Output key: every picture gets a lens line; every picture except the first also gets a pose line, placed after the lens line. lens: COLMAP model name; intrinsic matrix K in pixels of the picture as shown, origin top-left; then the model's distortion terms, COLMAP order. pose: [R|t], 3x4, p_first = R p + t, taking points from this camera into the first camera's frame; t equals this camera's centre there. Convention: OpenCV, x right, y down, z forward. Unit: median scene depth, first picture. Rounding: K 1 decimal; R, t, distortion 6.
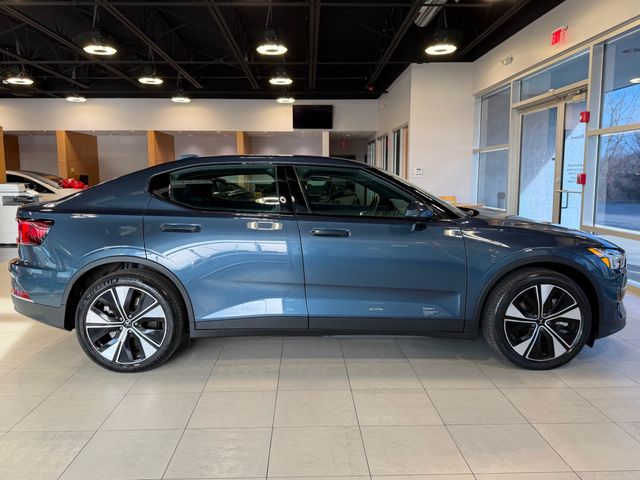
lens RADIAL K [[511.3, 0, 320.0], [0, 511.3, 240.0], [0, 0, 1]] dist [0.001918, -0.010604]
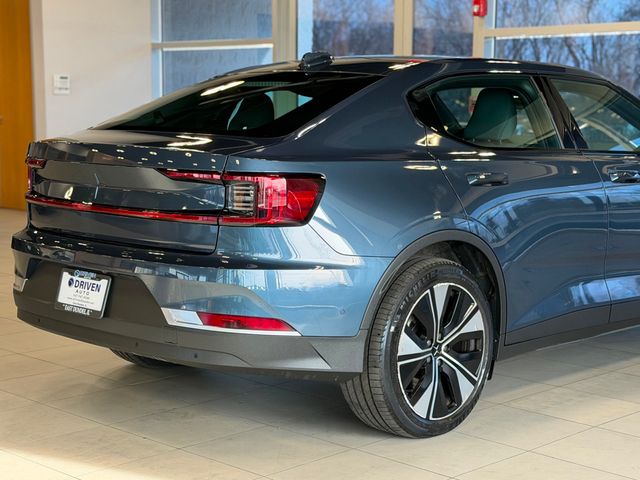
lens RADIAL K [[1177.4, 0, 320.0], [0, 1177.4, 240.0], [0, 0, 1]] dist [0.030665, 0.038472]
pose [[0.729096, -0.070590, 0.680761, -0.343892], [0.071159, 0.997095, 0.027179, -0.000926], [-0.680702, 0.028626, 0.732001, 0.030423]]
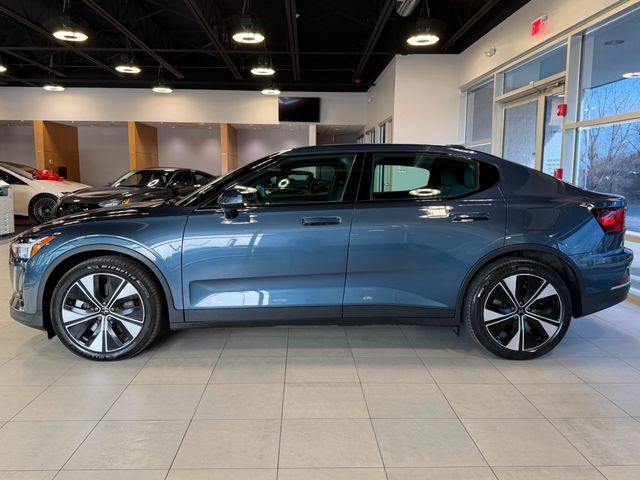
lens RADIAL K [[526.1, 0, 320.0], [0, 526.1, 240.0], [0, 0, 1]] dist [-0.000606, -0.003874]
pose [[0.999919, 0.010466, 0.007234, 0.033593], [-0.010489, 0.999940, 0.003072, 0.005286], [-0.007202, -0.003147, 0.999969, 0.001621]]
